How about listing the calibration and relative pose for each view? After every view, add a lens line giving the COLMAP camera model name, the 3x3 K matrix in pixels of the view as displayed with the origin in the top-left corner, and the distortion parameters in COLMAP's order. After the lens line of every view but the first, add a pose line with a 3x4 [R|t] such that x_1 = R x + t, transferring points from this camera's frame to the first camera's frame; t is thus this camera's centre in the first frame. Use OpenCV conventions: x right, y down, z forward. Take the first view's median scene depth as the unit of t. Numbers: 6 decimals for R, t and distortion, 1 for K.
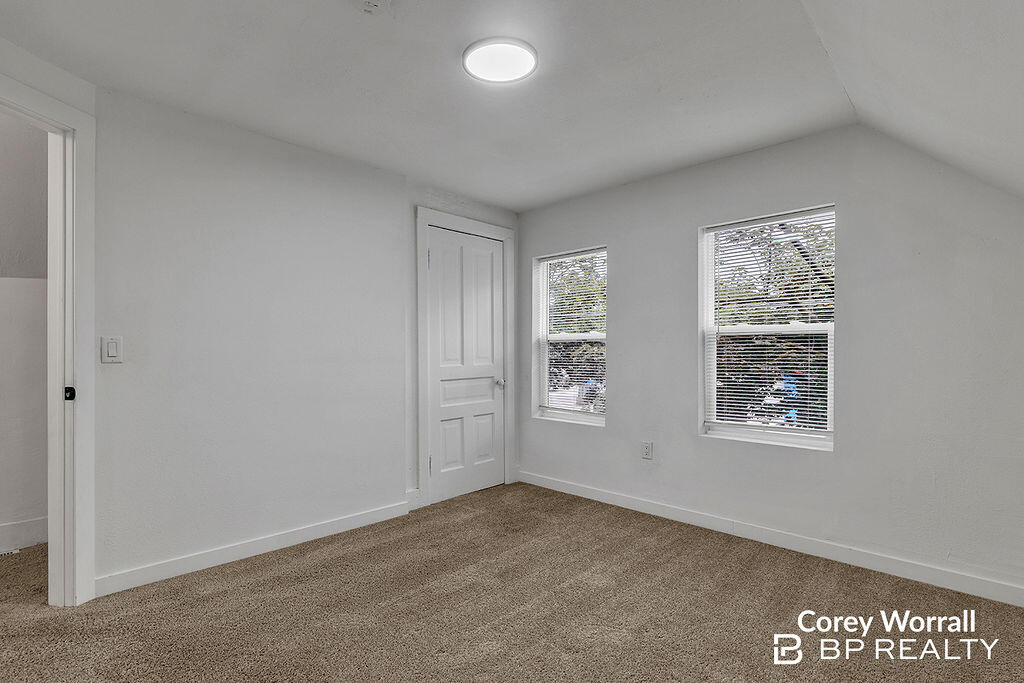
lens RADIAL K [[499.6, 0, 512.0], [0, 499.6, 341.5], [0, 0, 1]] dist [0.001398, 0.000168]
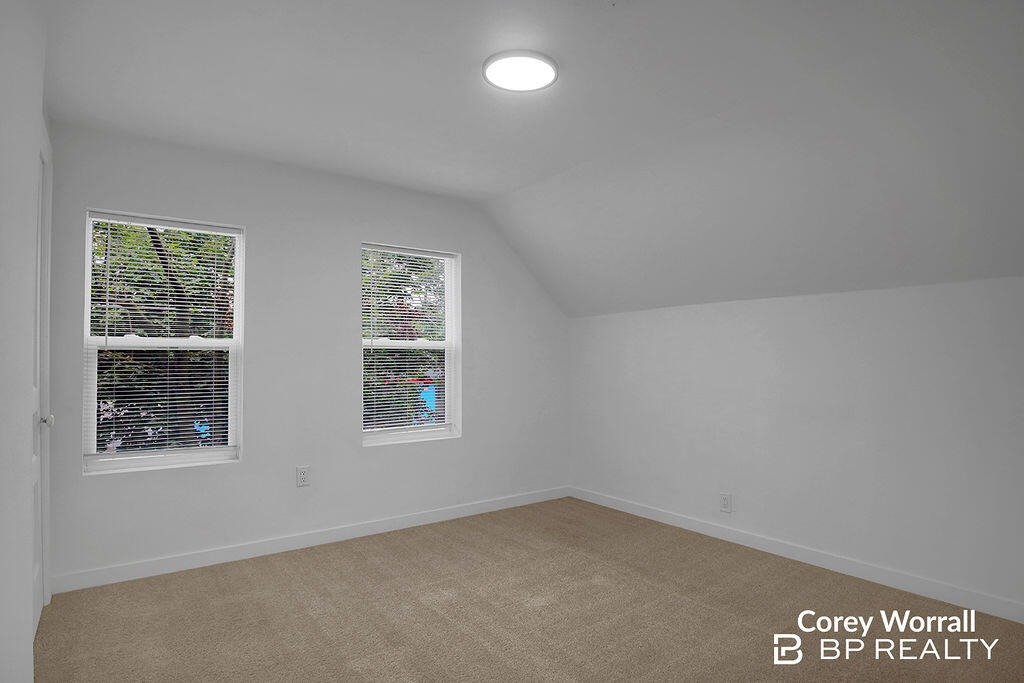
lens RADIAL K [[503.0, 0, 512.0], [0, 503.0, 341.5], [0, 0, 1]] dist [-0.003328, -0.000446]
pose [[0.240320, 0.039626, 0.969885, -0.516393], [-0.000710, 0.999173, -0.040646, 0.013432], [-0.970694, 0.009079, 0.240149, 0.420346]]
